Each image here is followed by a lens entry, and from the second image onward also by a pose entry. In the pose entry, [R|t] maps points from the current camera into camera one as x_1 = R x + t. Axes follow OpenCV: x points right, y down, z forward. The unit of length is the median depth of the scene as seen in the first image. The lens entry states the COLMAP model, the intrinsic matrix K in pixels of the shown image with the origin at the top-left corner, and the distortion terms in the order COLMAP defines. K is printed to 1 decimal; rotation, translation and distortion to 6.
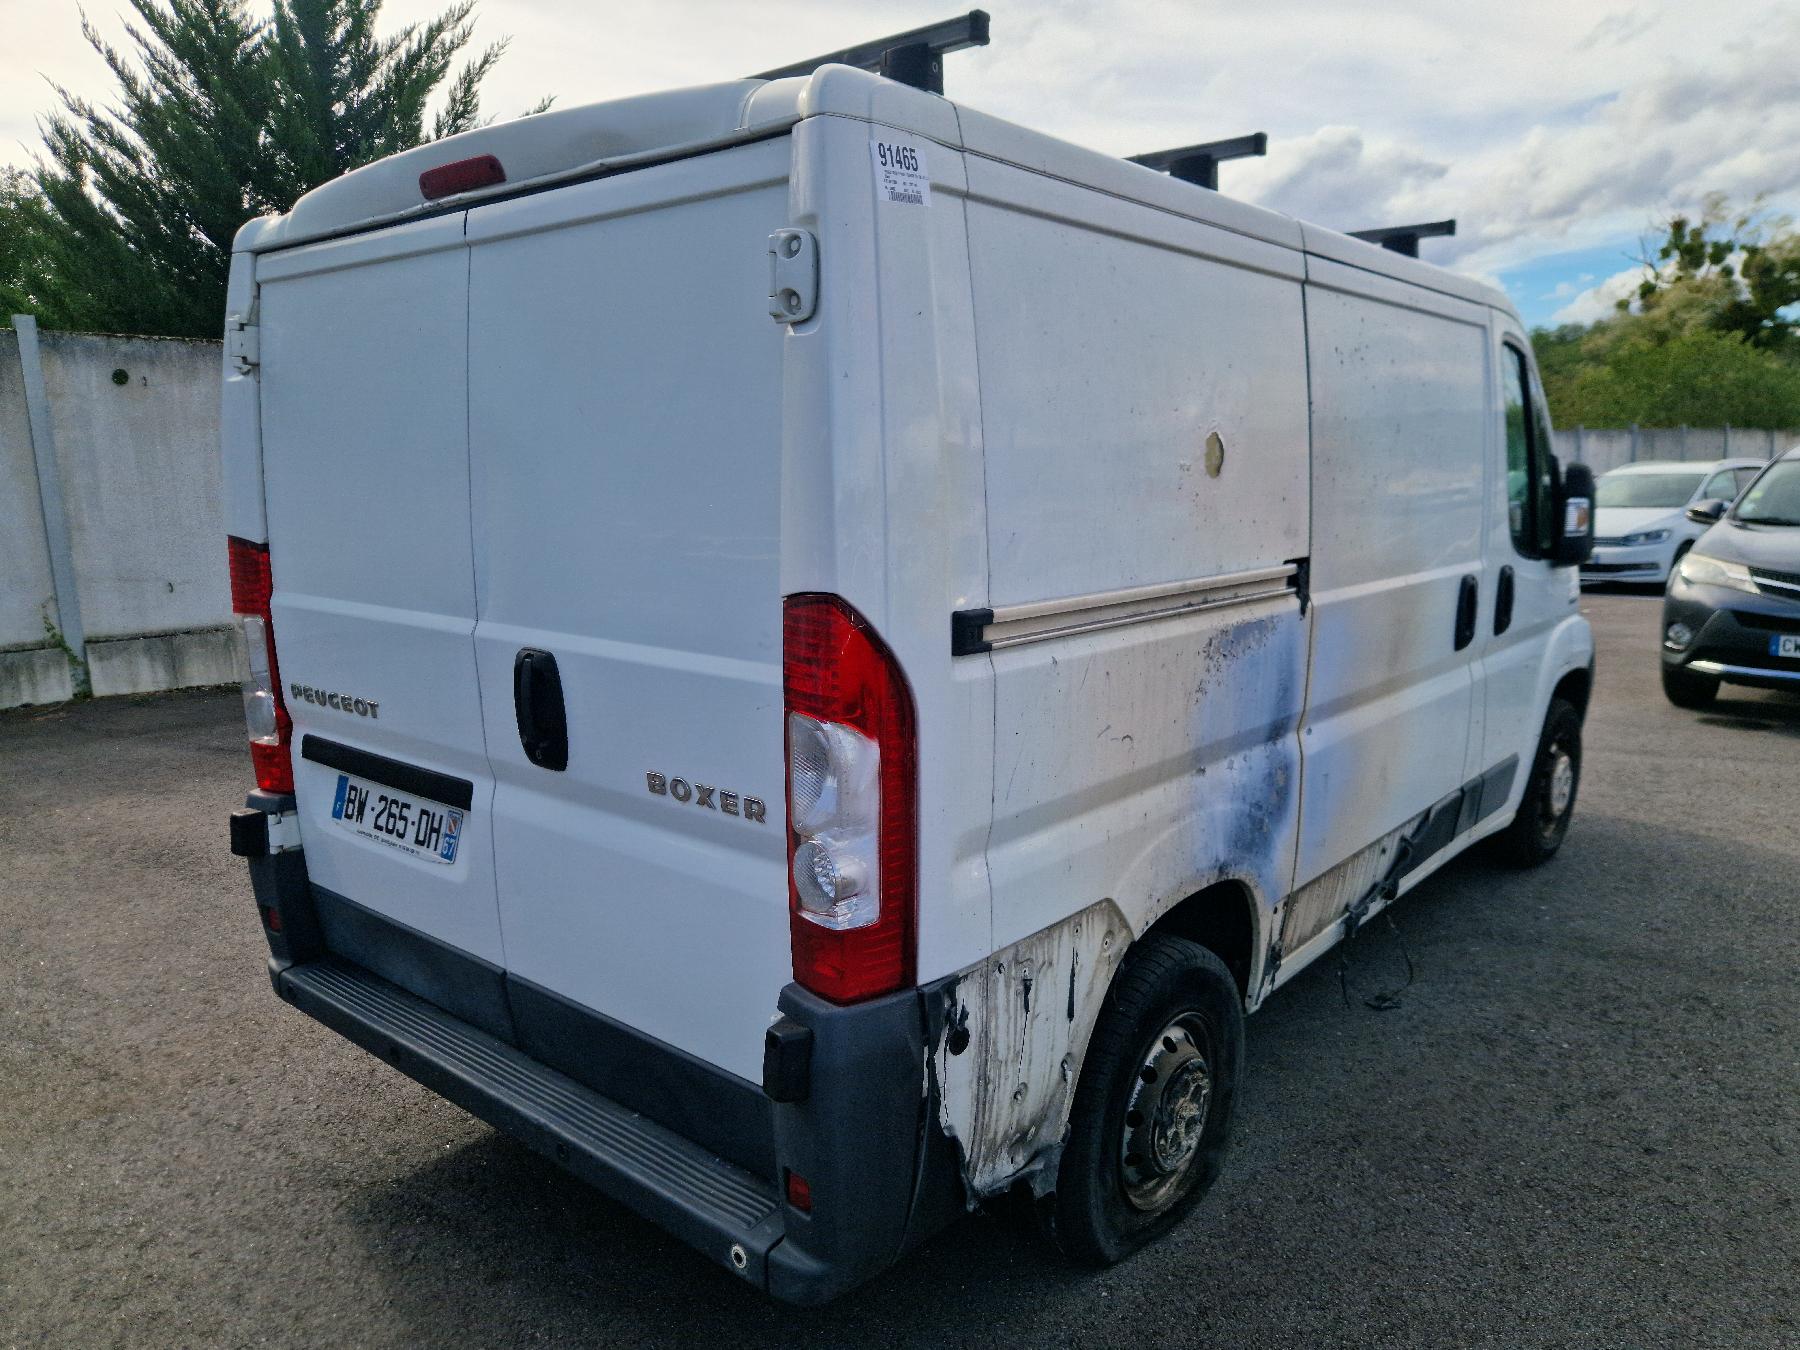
lens RADIAL K [[1253.8, 0, 923.9], [0, 1253.8, 685.3], [0, 0, 1]] dist [0.070078, -0.072355]
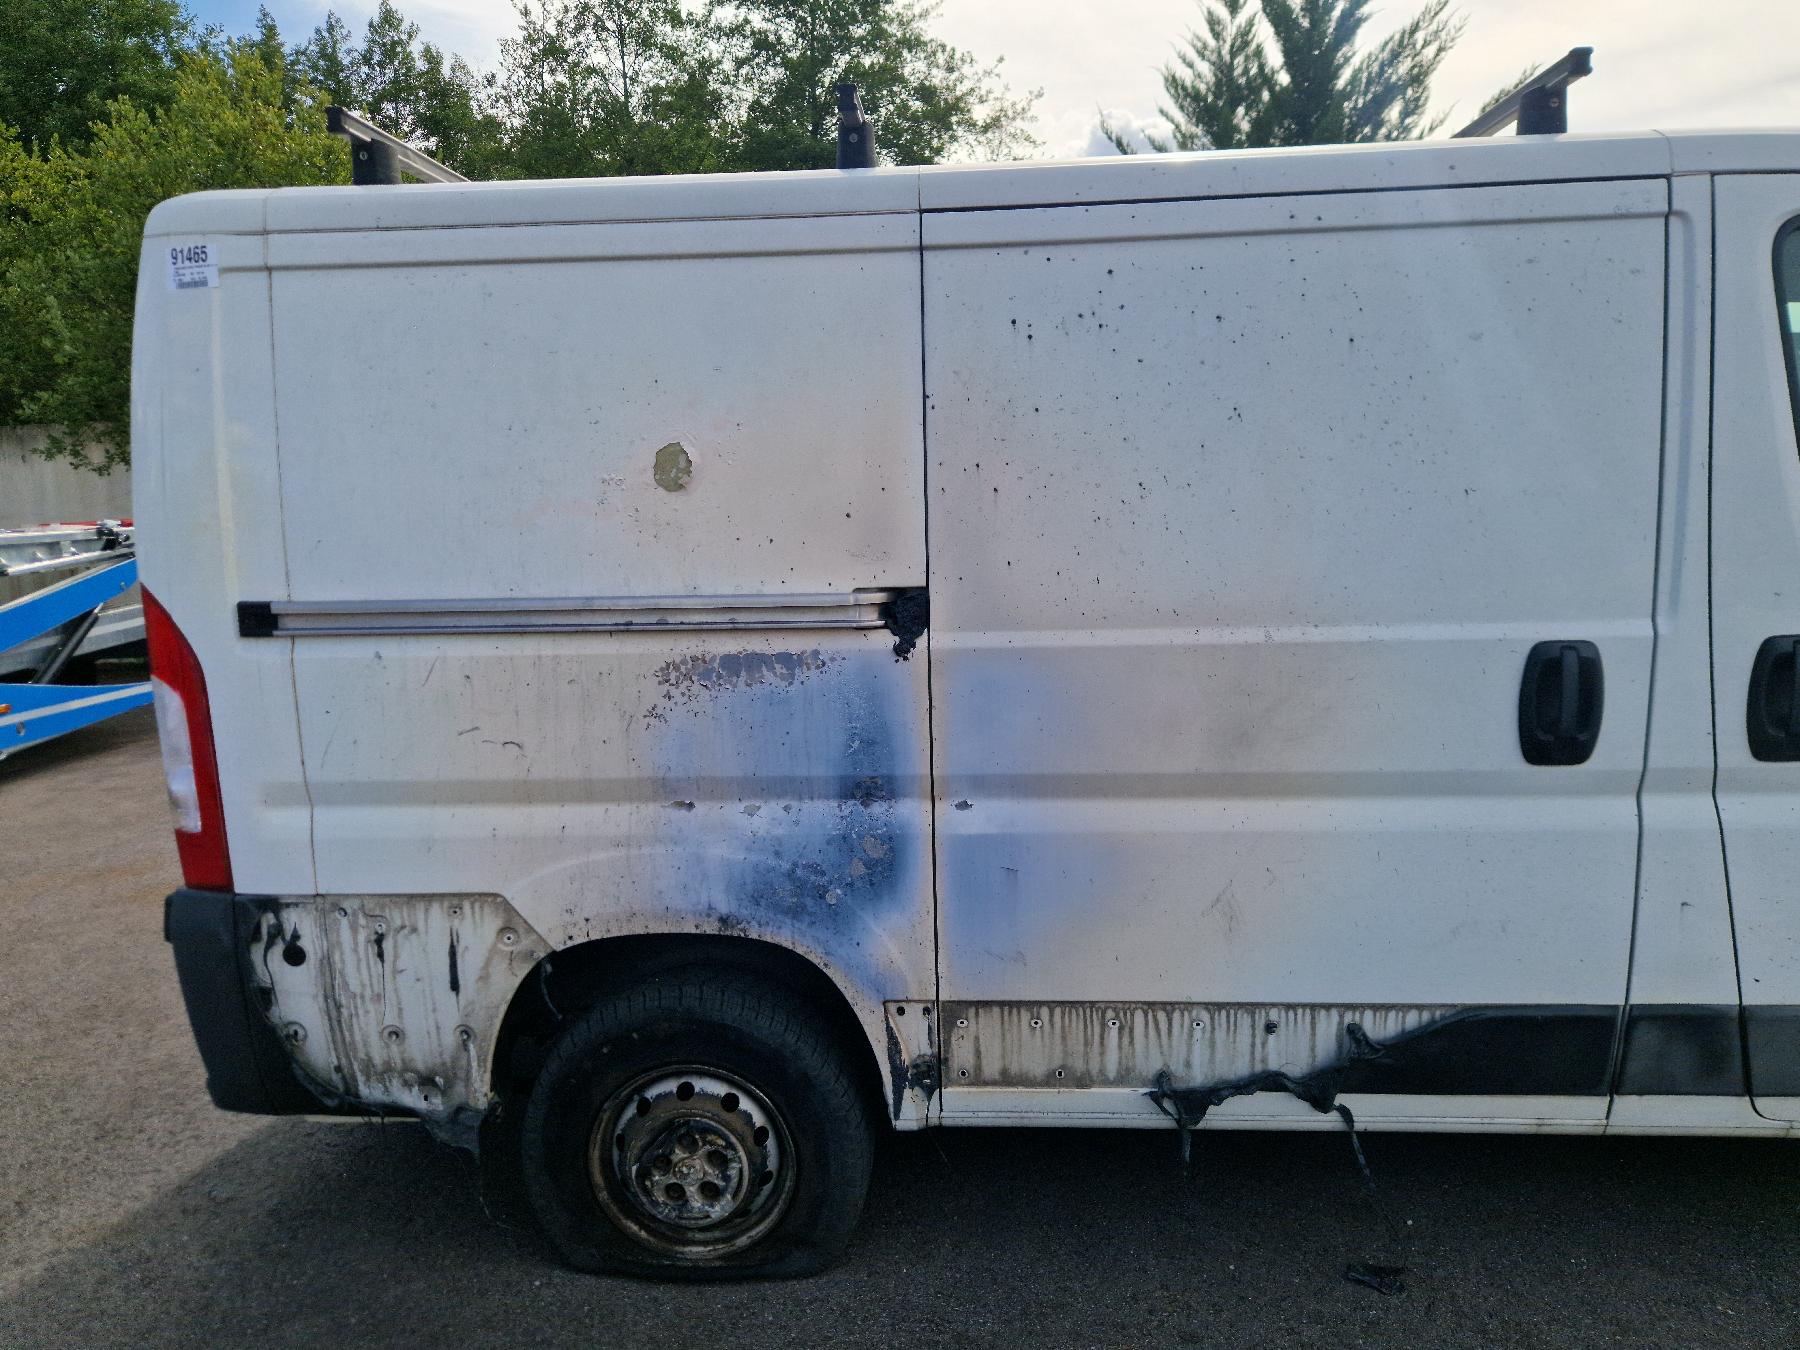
lens RADIAL K [[1207.1, 0, 845.7], [0, 1207.1, 663.5], [0, 0, 1]] dist [0.068093, -0.068447]
pose [[0.591729, 0.108509, -0.798801, 1.018462], [-0.116763, 0.991987, 0.048256, -0.095215], [0.797636, 0.064716, 0.599657, 0.564776]]
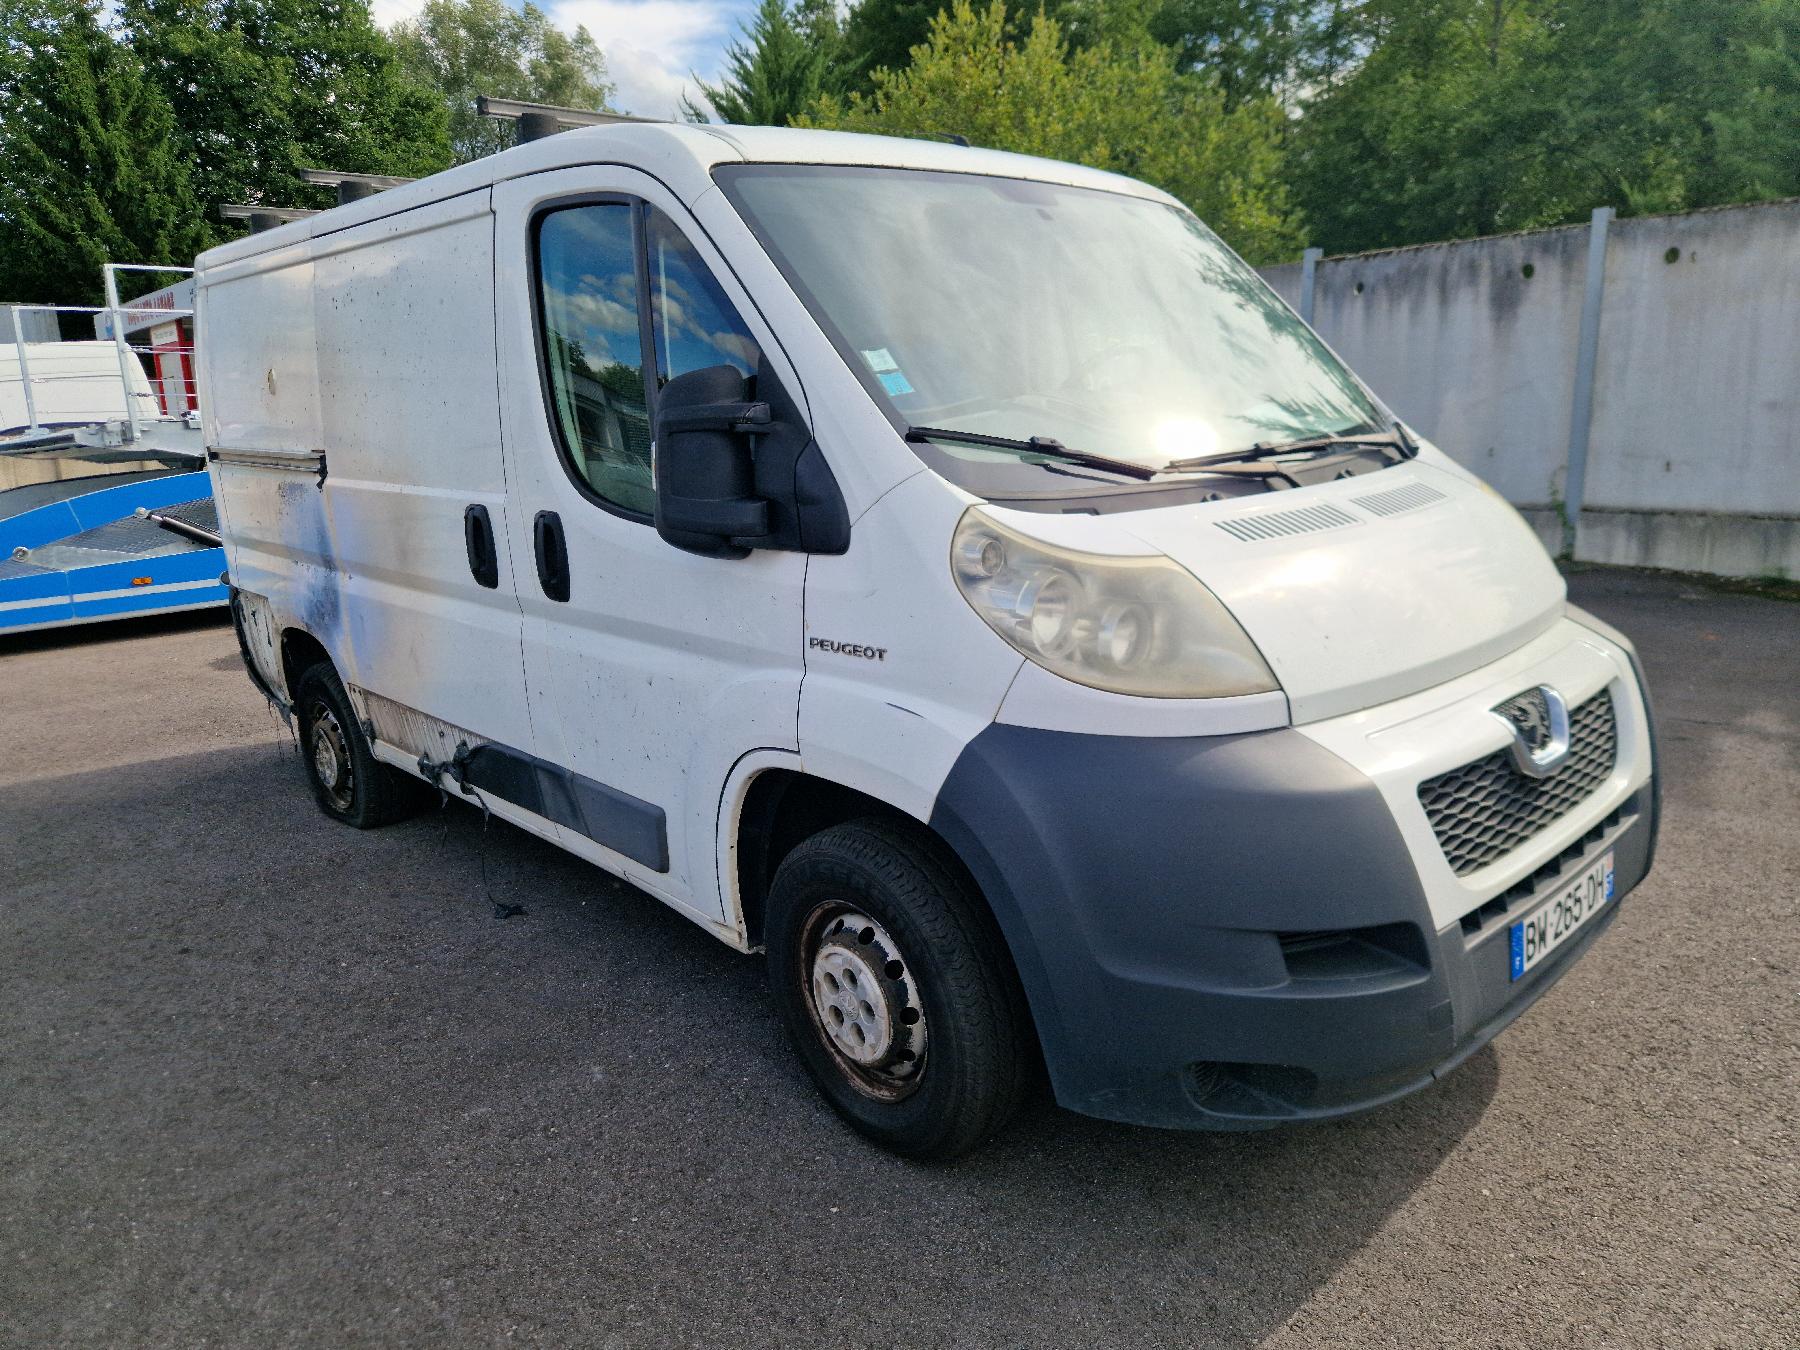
lens RADIAL K [[1253.8, 0, 923.9], [0, 1253.8, 685.3], [0, 0, 1]] dist [0.070078, -0.072355]
pose [[-0.119556, 0.241904, -0.962906, 1.916588], [-0.135592, 0.956797, 0.257205, -0.355241], [0.983525, 0.161313, -0.081590, 2.083568]]
